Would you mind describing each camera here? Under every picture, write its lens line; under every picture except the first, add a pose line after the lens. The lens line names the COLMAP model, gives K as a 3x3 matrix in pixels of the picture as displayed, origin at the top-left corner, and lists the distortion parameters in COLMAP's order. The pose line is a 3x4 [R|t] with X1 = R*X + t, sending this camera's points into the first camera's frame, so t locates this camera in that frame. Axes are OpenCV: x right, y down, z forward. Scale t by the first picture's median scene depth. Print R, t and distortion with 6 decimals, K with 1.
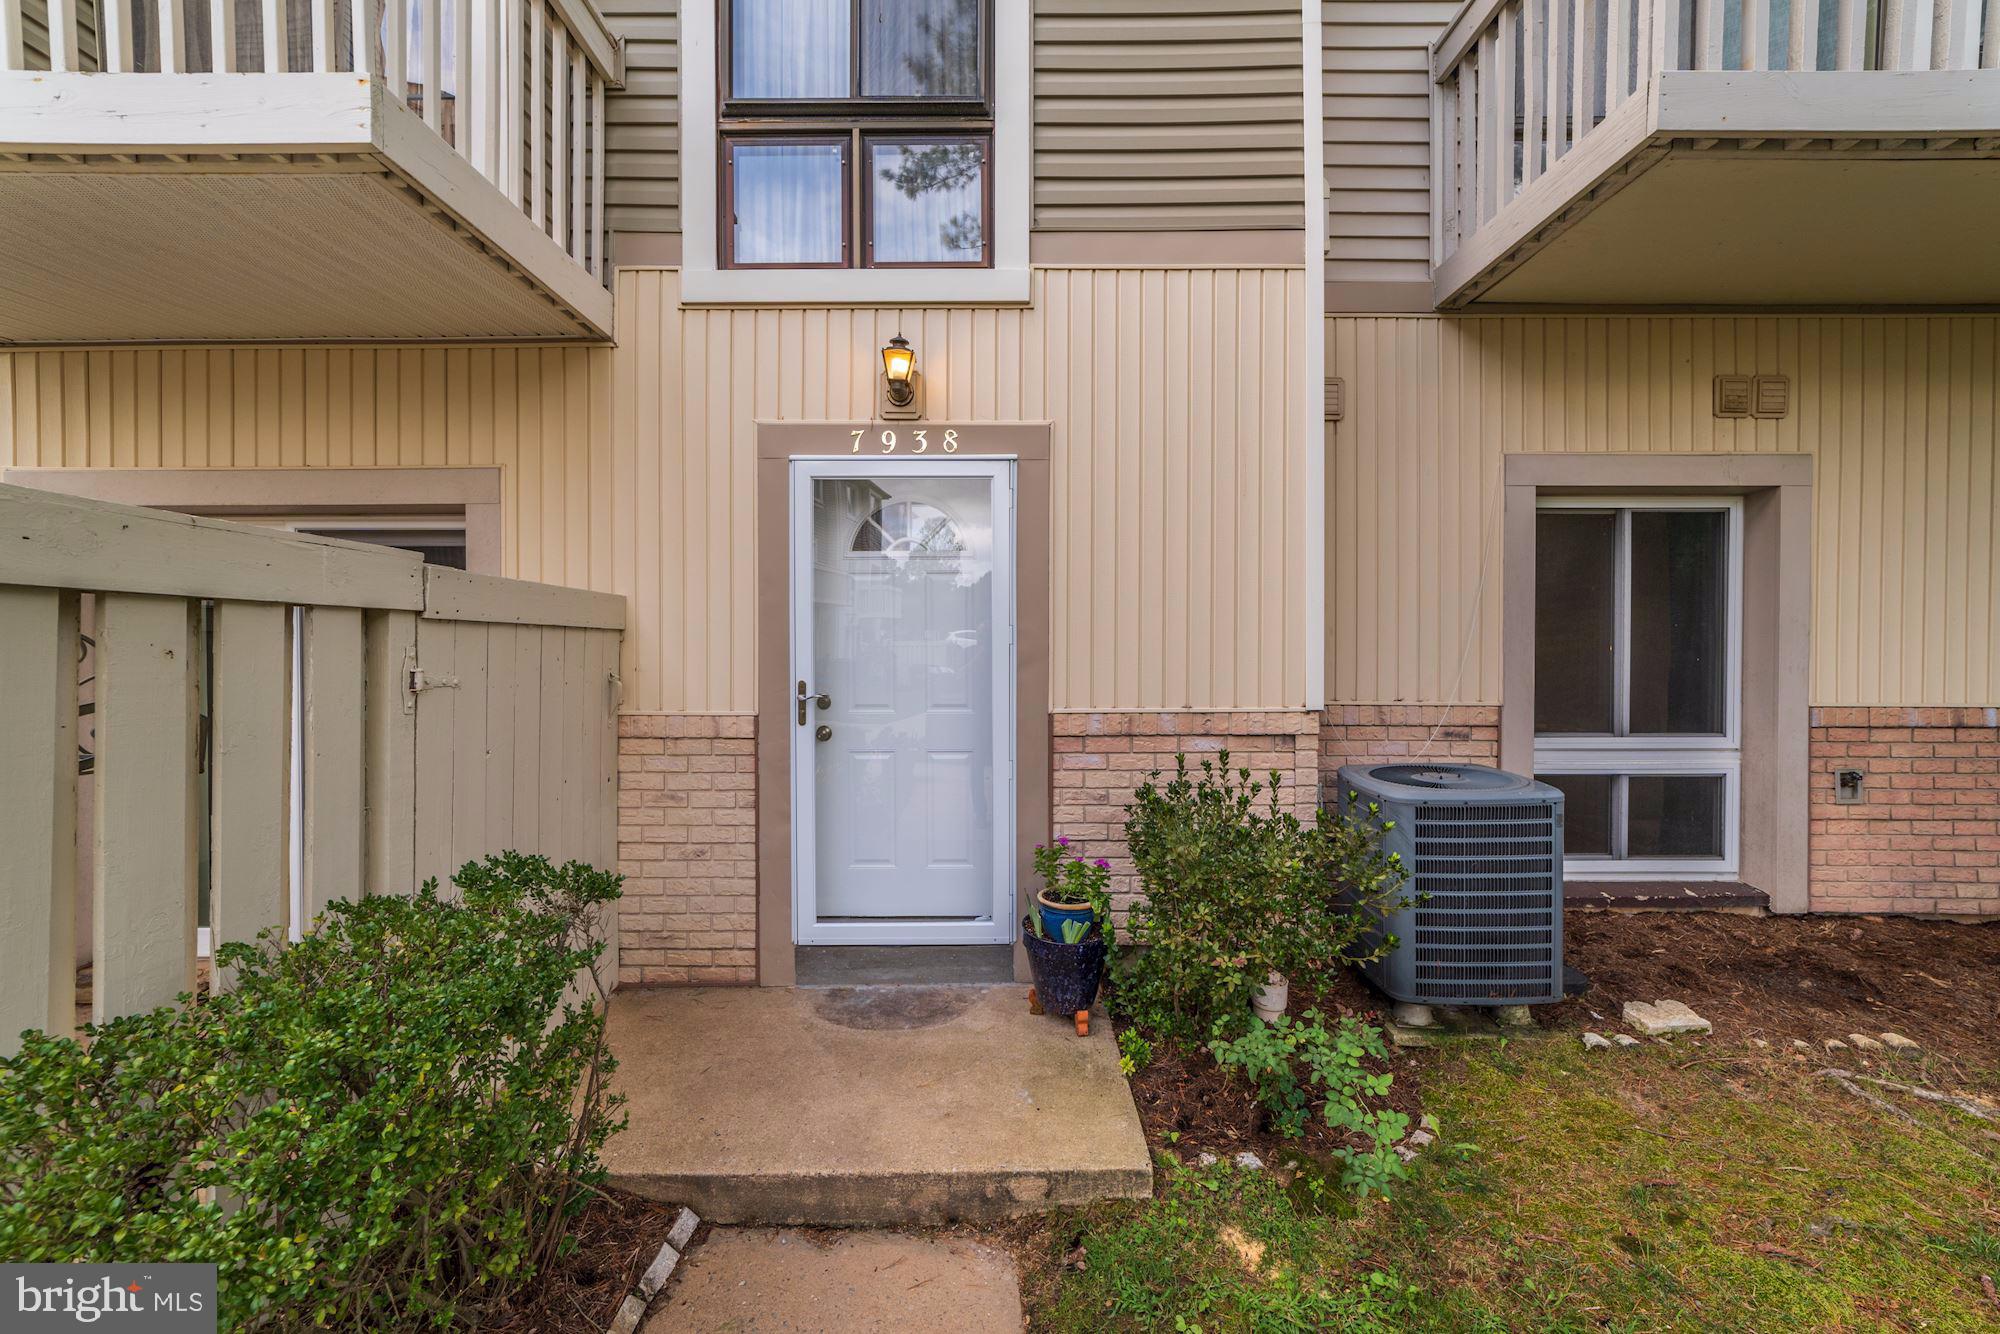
lens RADIAL K [[802.4, 0, 987.9], [0, 802.4, 671.0], [0, 0, 1]] dist [-0.008671, 0.004941]
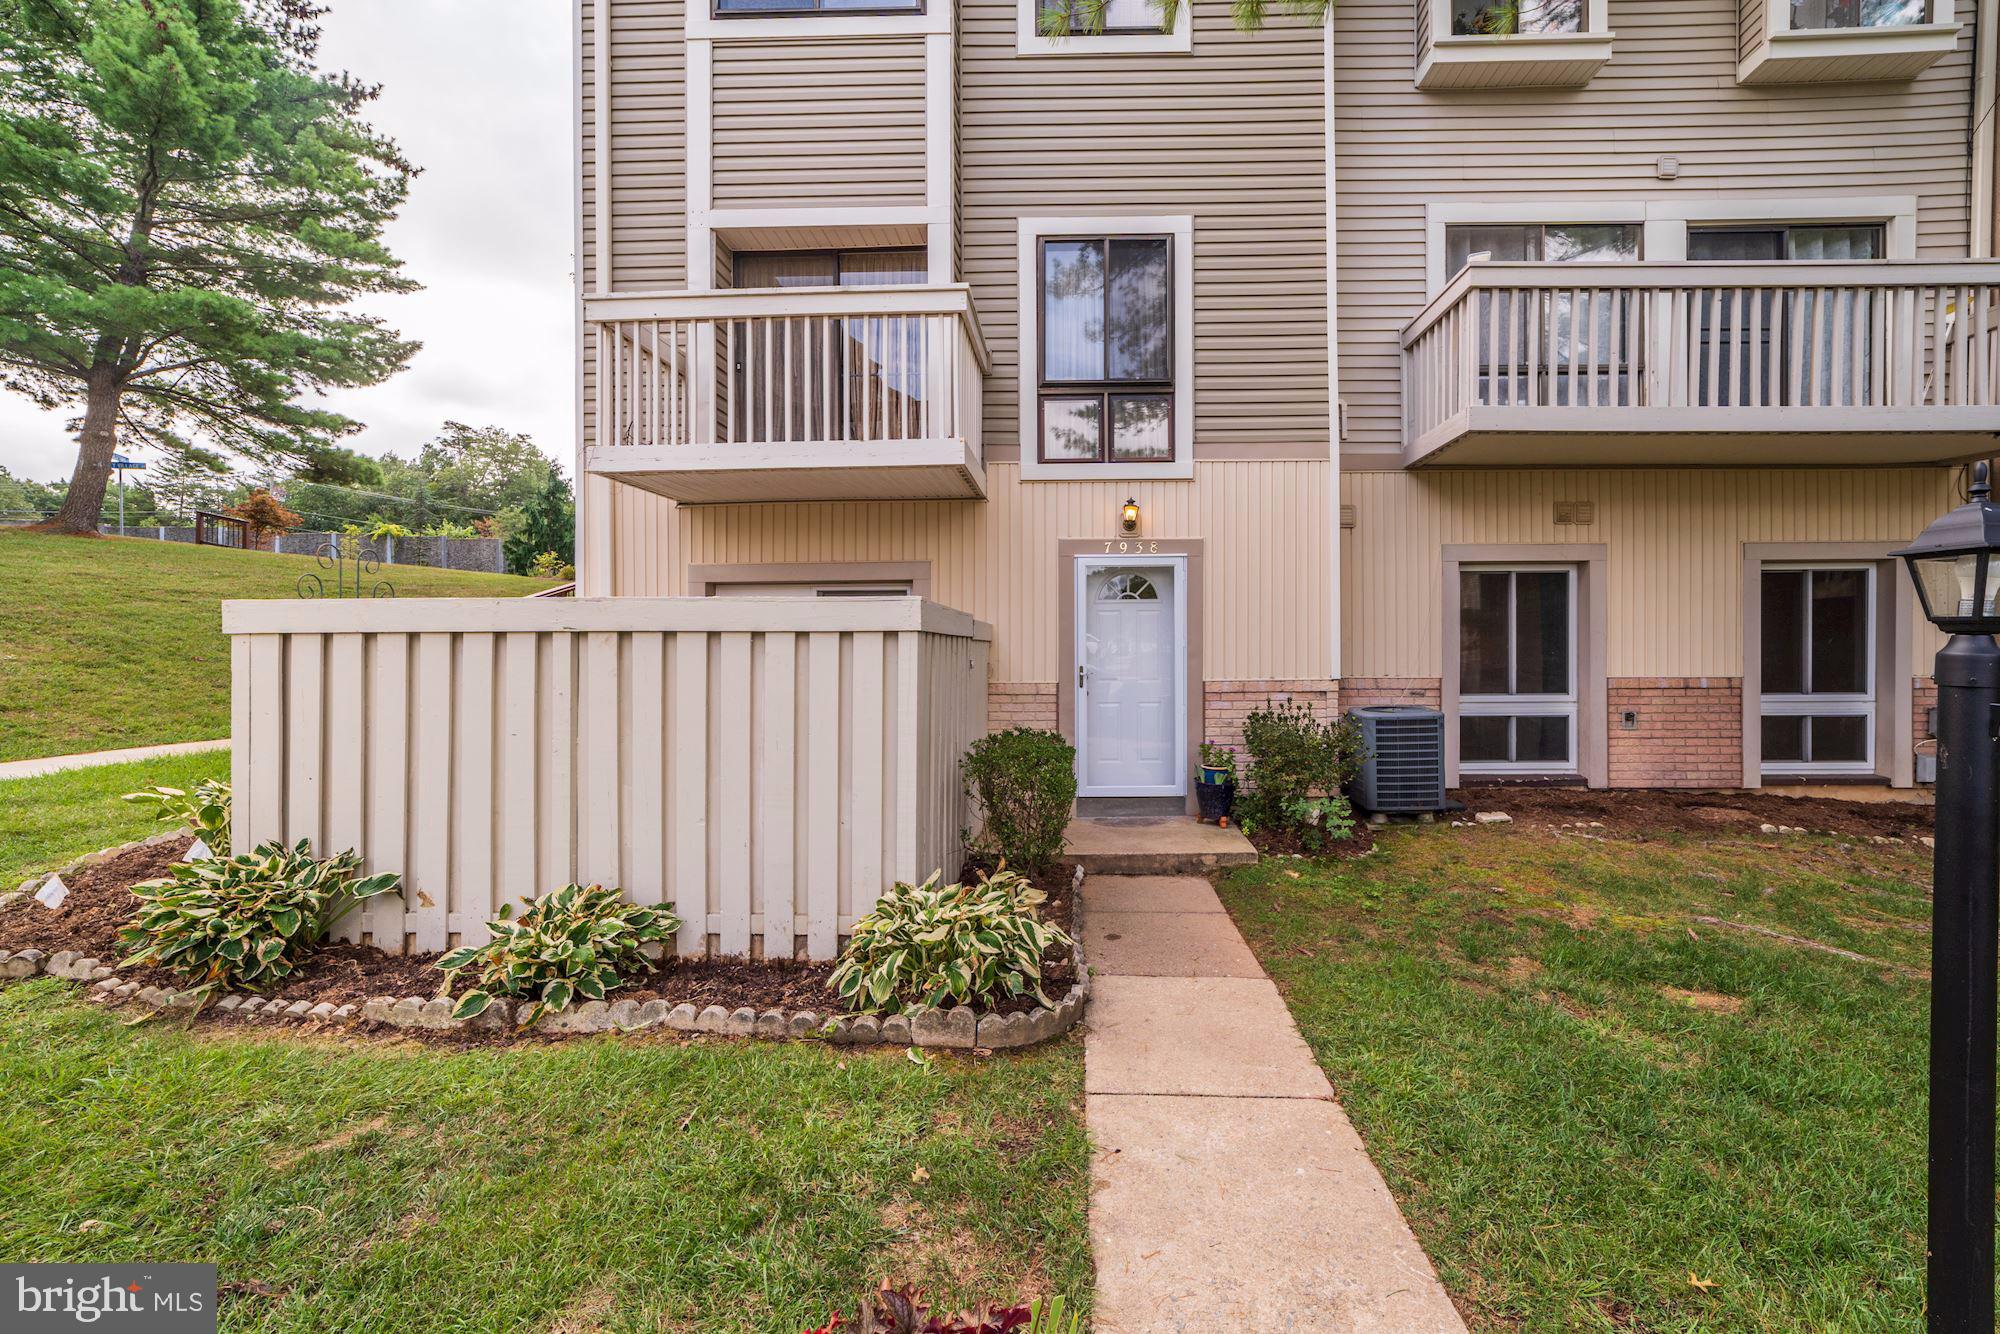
lens RADIAL K [[802.4, 0, 1057.4], [0, 802.4, 662.1], [0, 0, 1]] dist [-0.008671, 0.004941]
pose [[0.999545, -0.004912, -0.029746, -0.227239], [0.004693, 0.999961, -0.007427, 0.017227], [0.029781, 0.007284, 0.999530, -1.014451]]
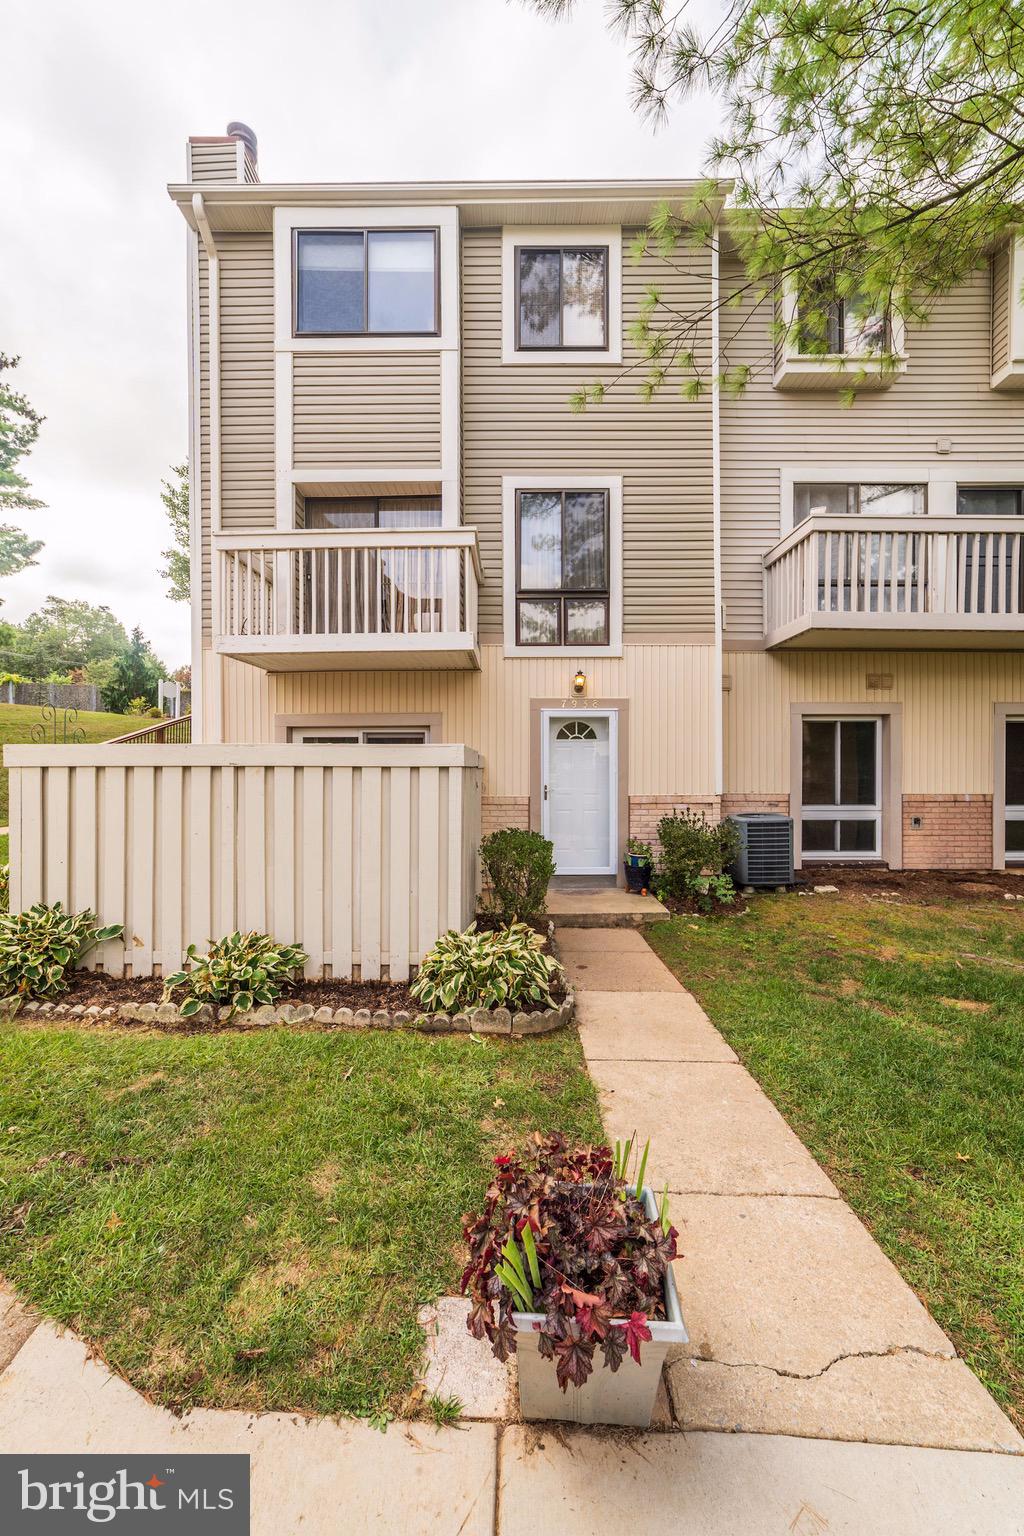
lens RADIAL K [[616.2, 0, 488.1], [0, 616.2, 772.4], [0, 0, 1]] dist [-0.008671, 0.004941]
pose [[0.999923, -0.001076, -0.012332, -0.405564], [0.000991, 0.999976, -0.006910, -0.018683], [0.012339, 0.006898, 0.999900, -1.249557]]
